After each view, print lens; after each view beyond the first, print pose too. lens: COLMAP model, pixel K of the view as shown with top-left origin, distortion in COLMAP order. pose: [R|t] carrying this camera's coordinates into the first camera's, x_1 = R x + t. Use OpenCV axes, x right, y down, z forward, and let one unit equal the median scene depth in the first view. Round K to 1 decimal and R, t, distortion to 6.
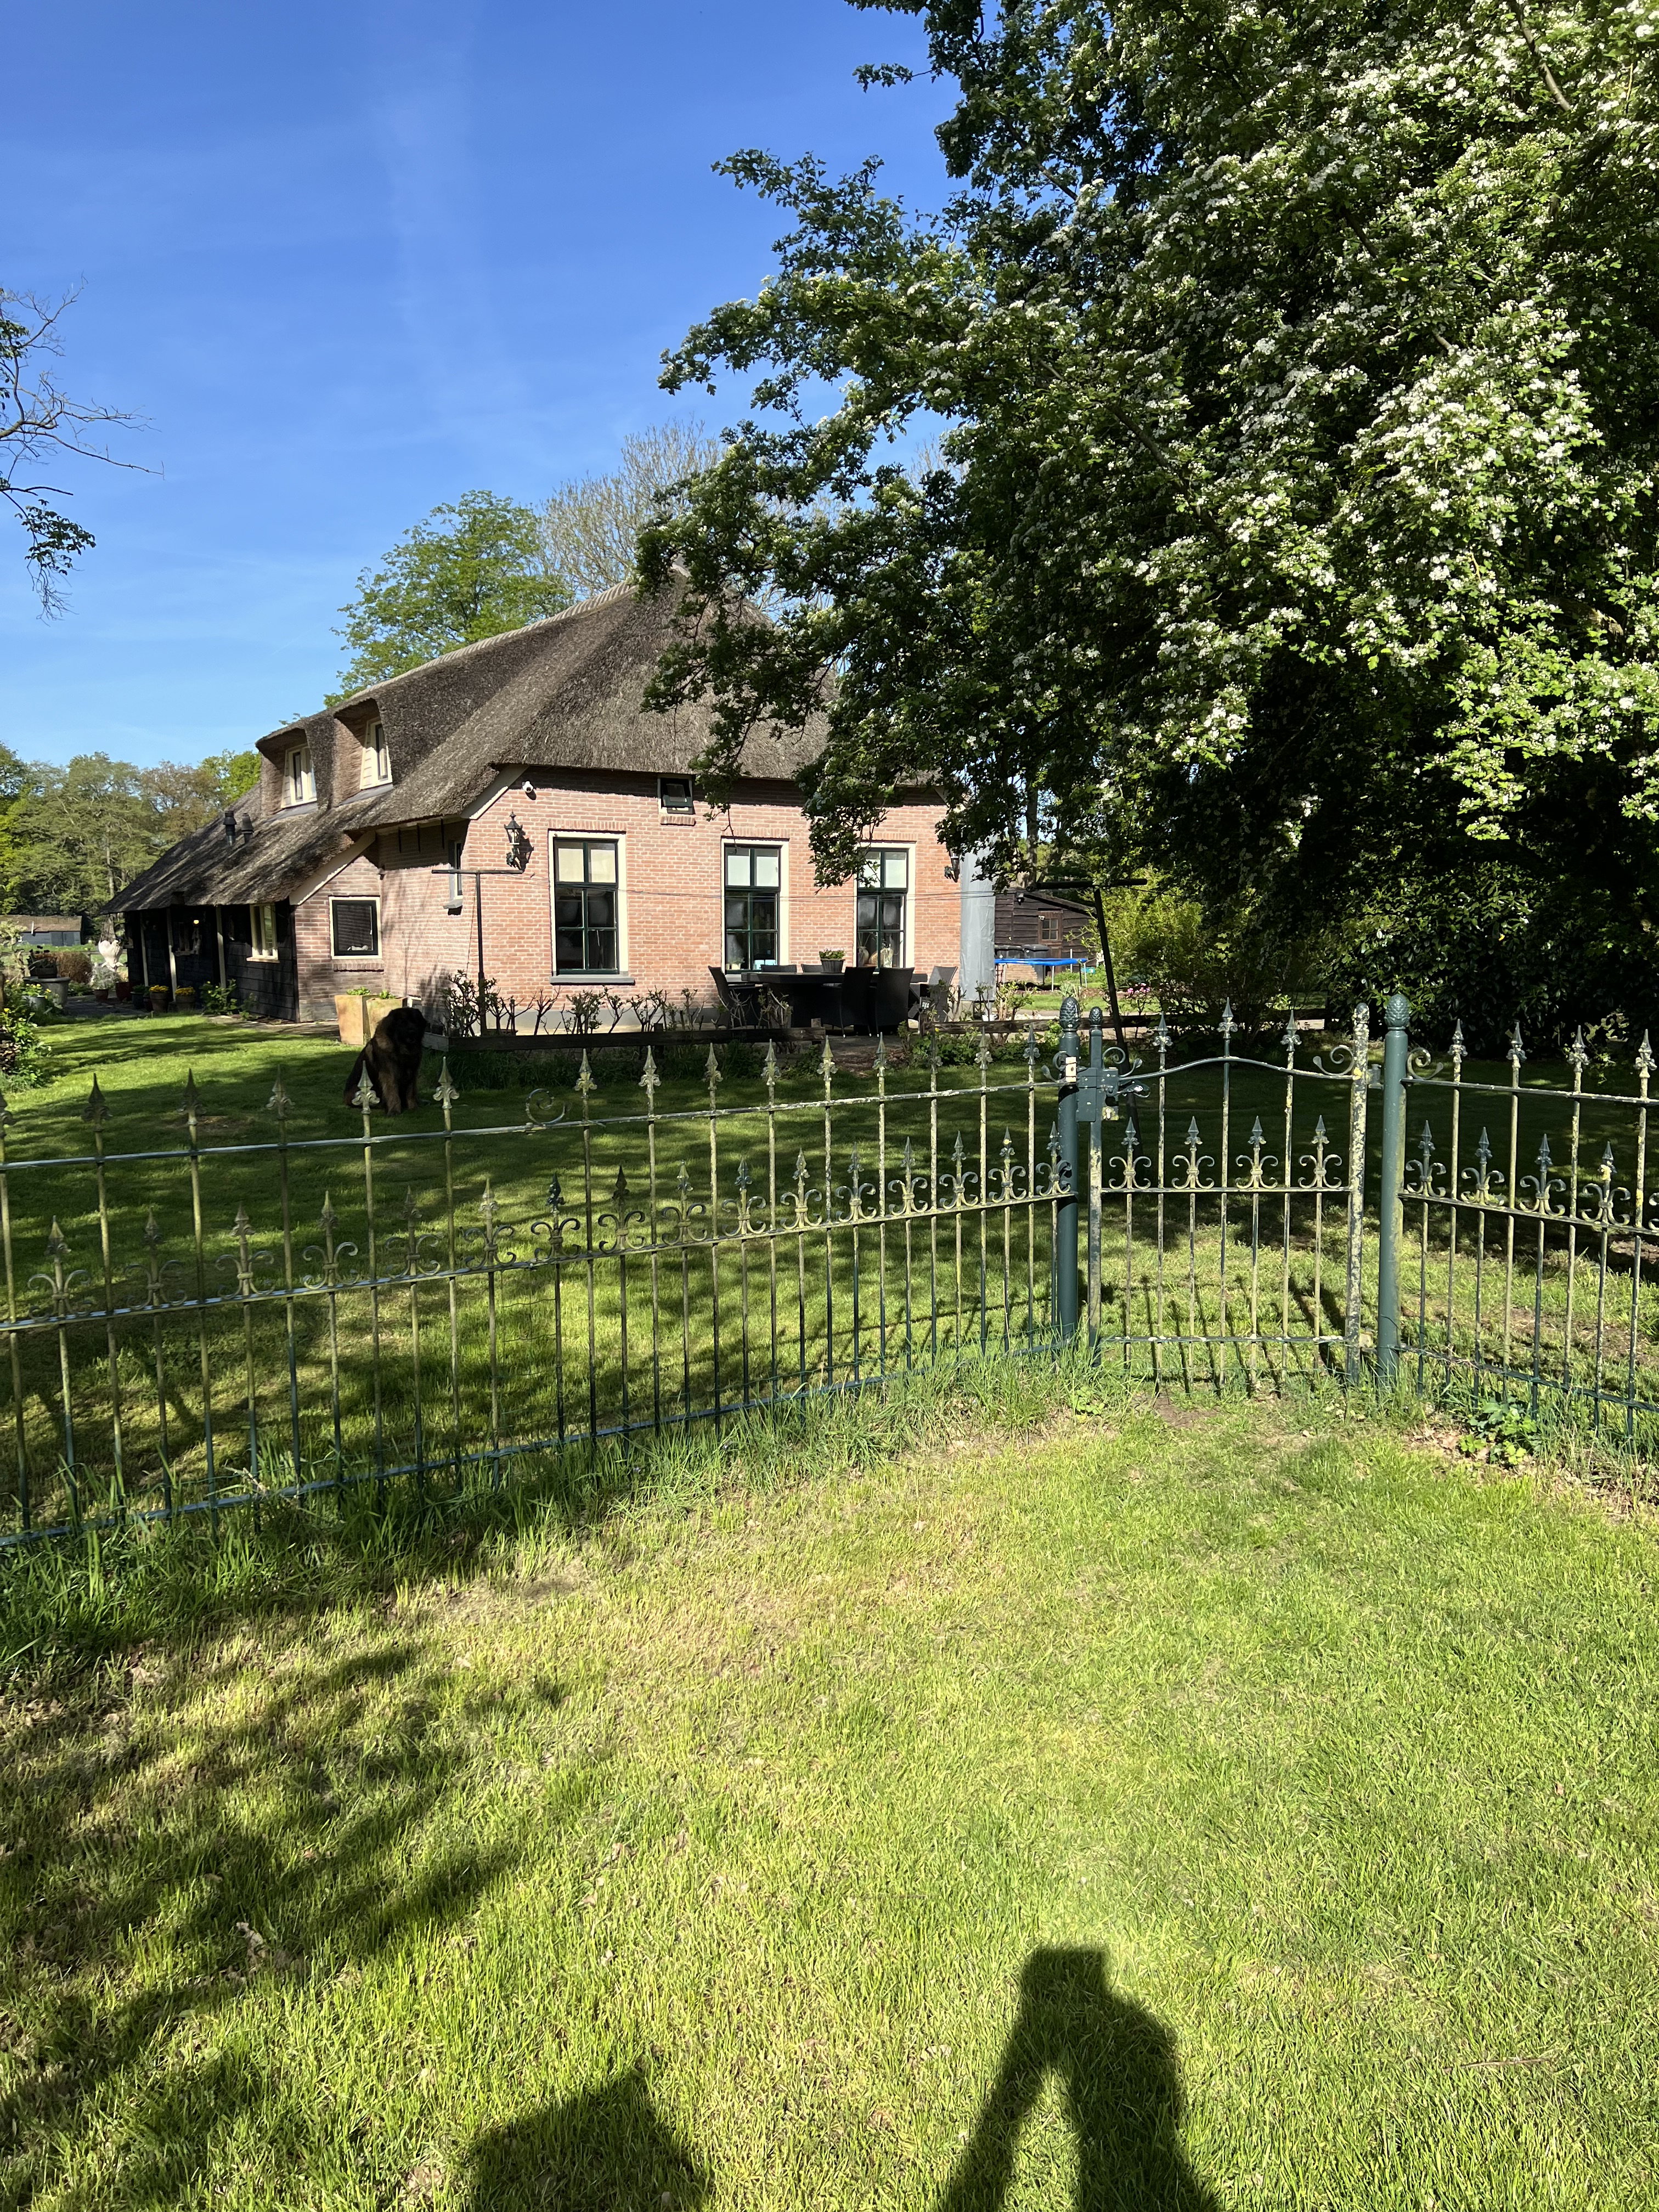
lens RADIAL K [[1574.1, 0, 814.7], [0, 1574.1, 1105.4], [0, 0, 1]] dist [0.048866, -0.036645]
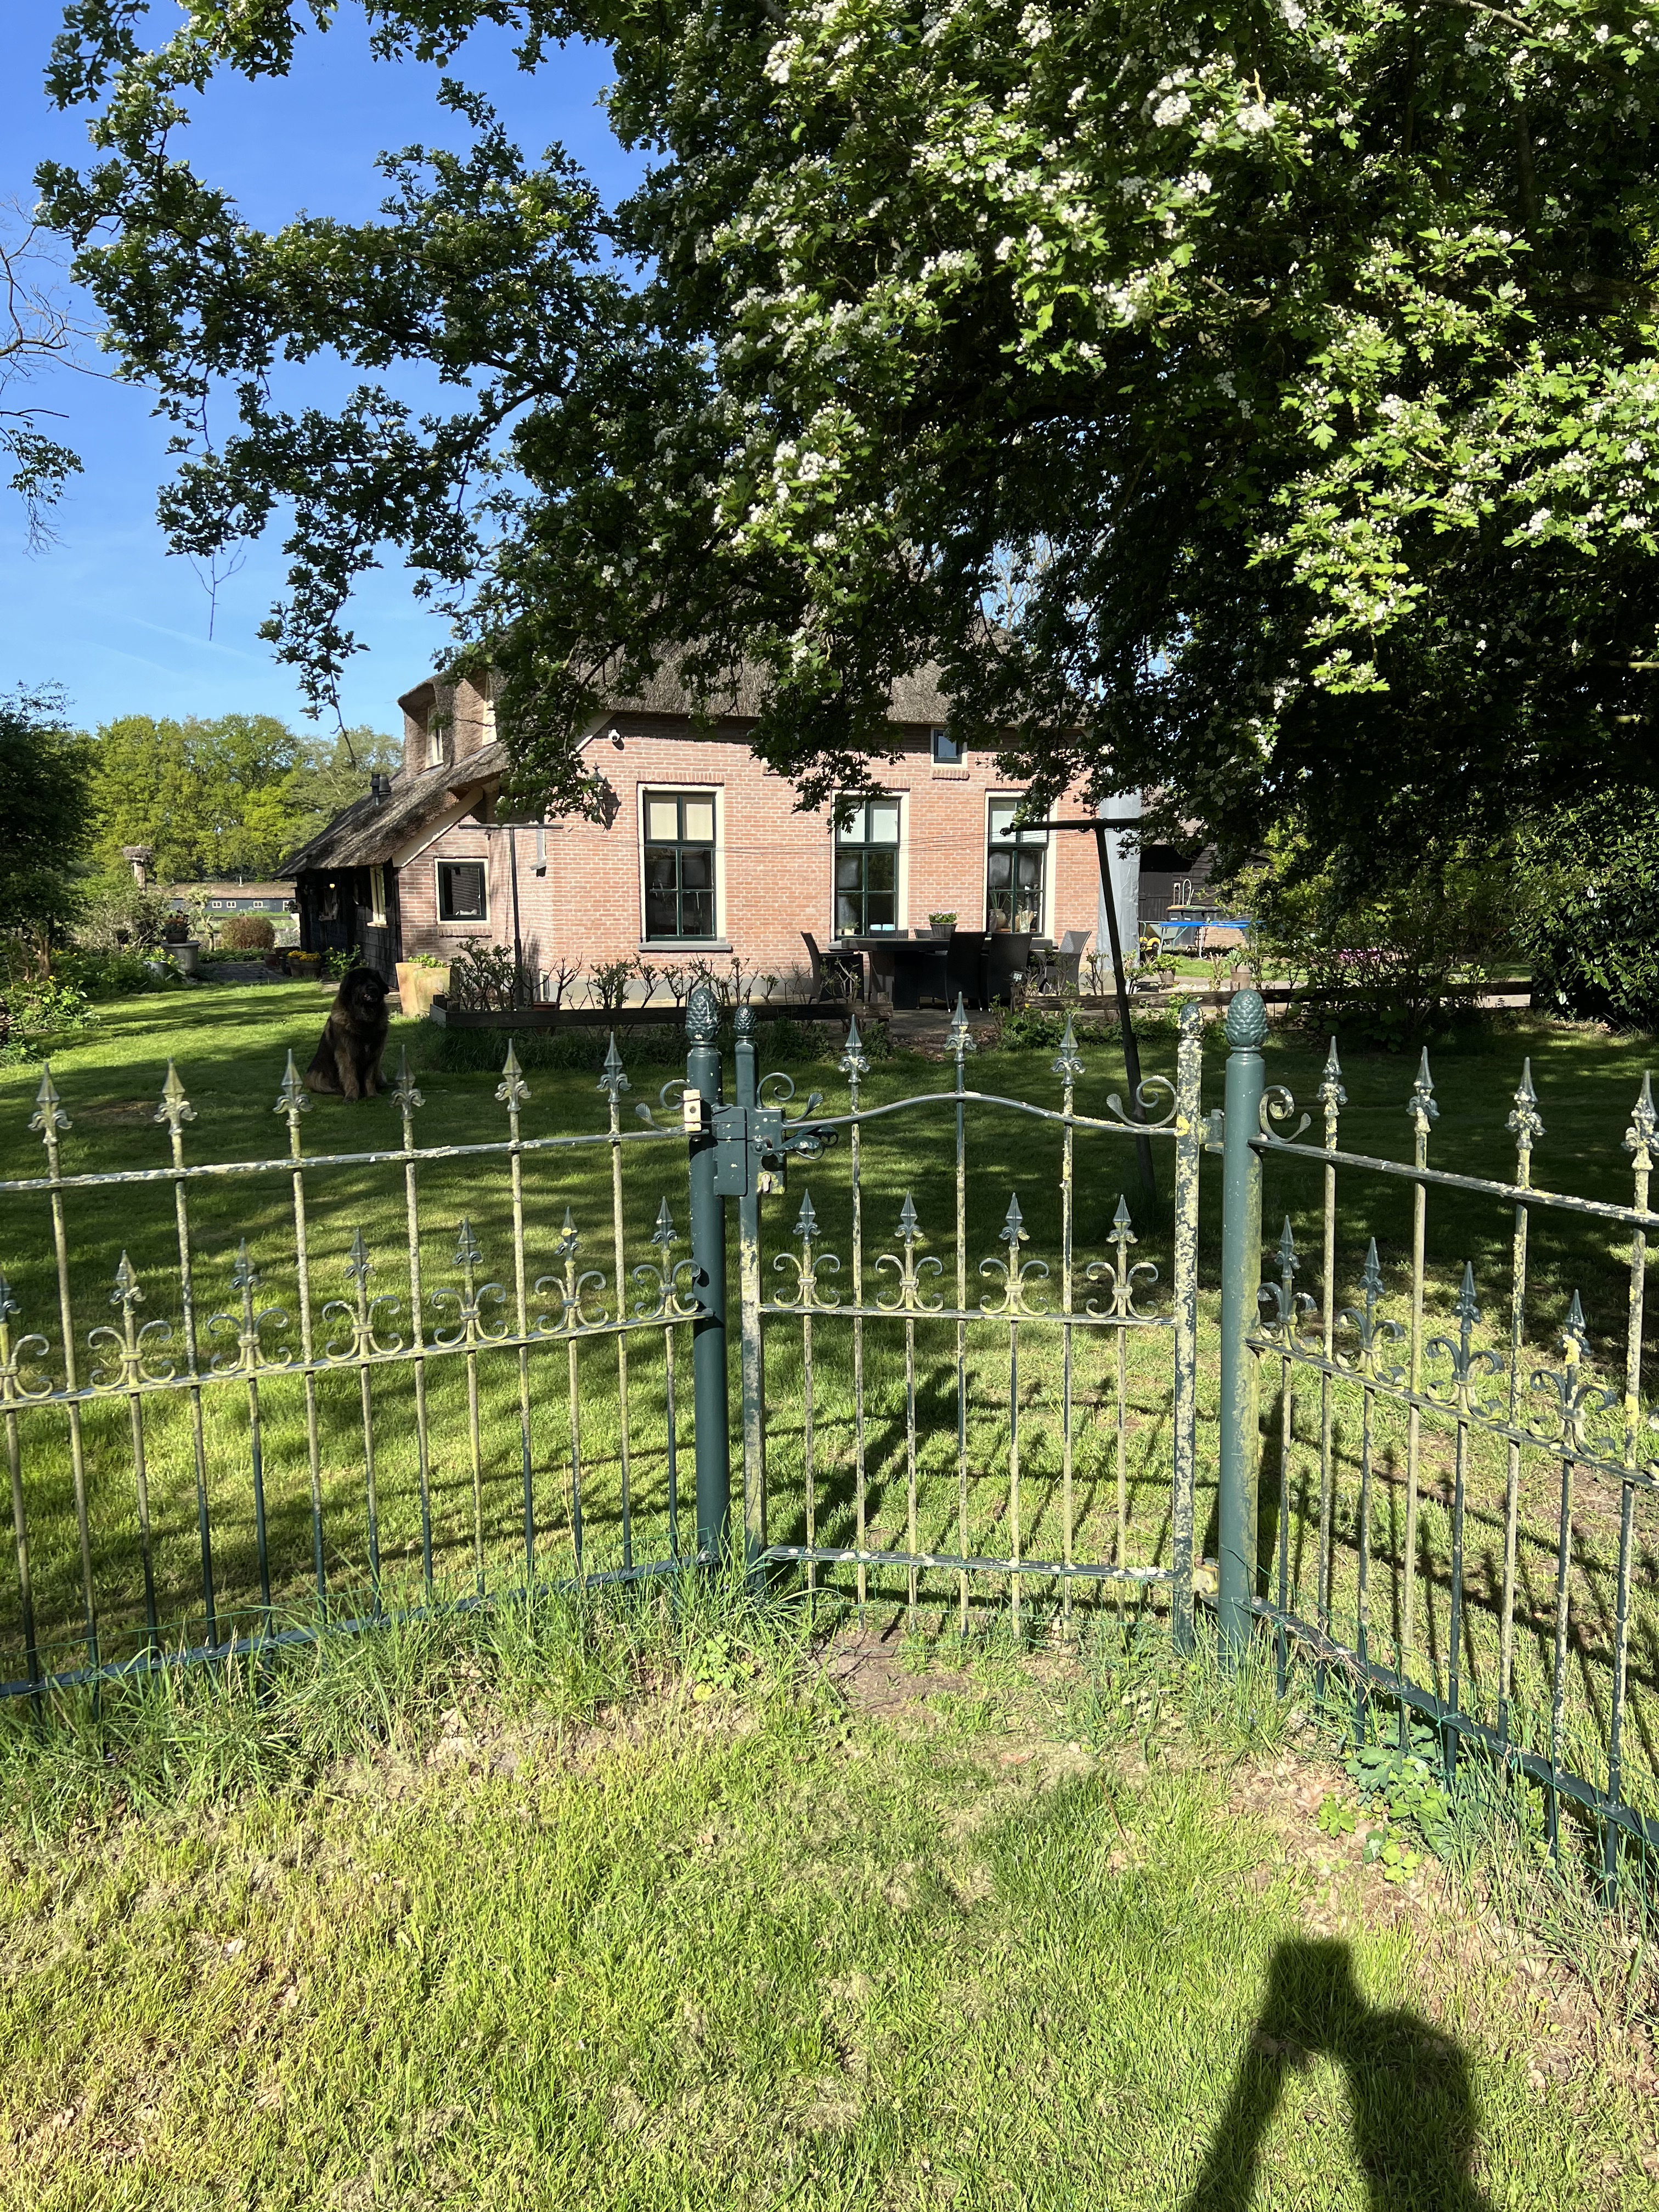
lens RADIAL K [[1574.1, 0, 814.7], [0, 1574.1, 1105.4], [0, 0, 1]] dist [0.048866, -0.036645]
pose [[0.988205, 0.017106, -0.152177, 0.078462], [-0.013699, 0.999632, 0.023408, -0.010273], [0.152522, -0.021047, 0.988076, 0.108956]]
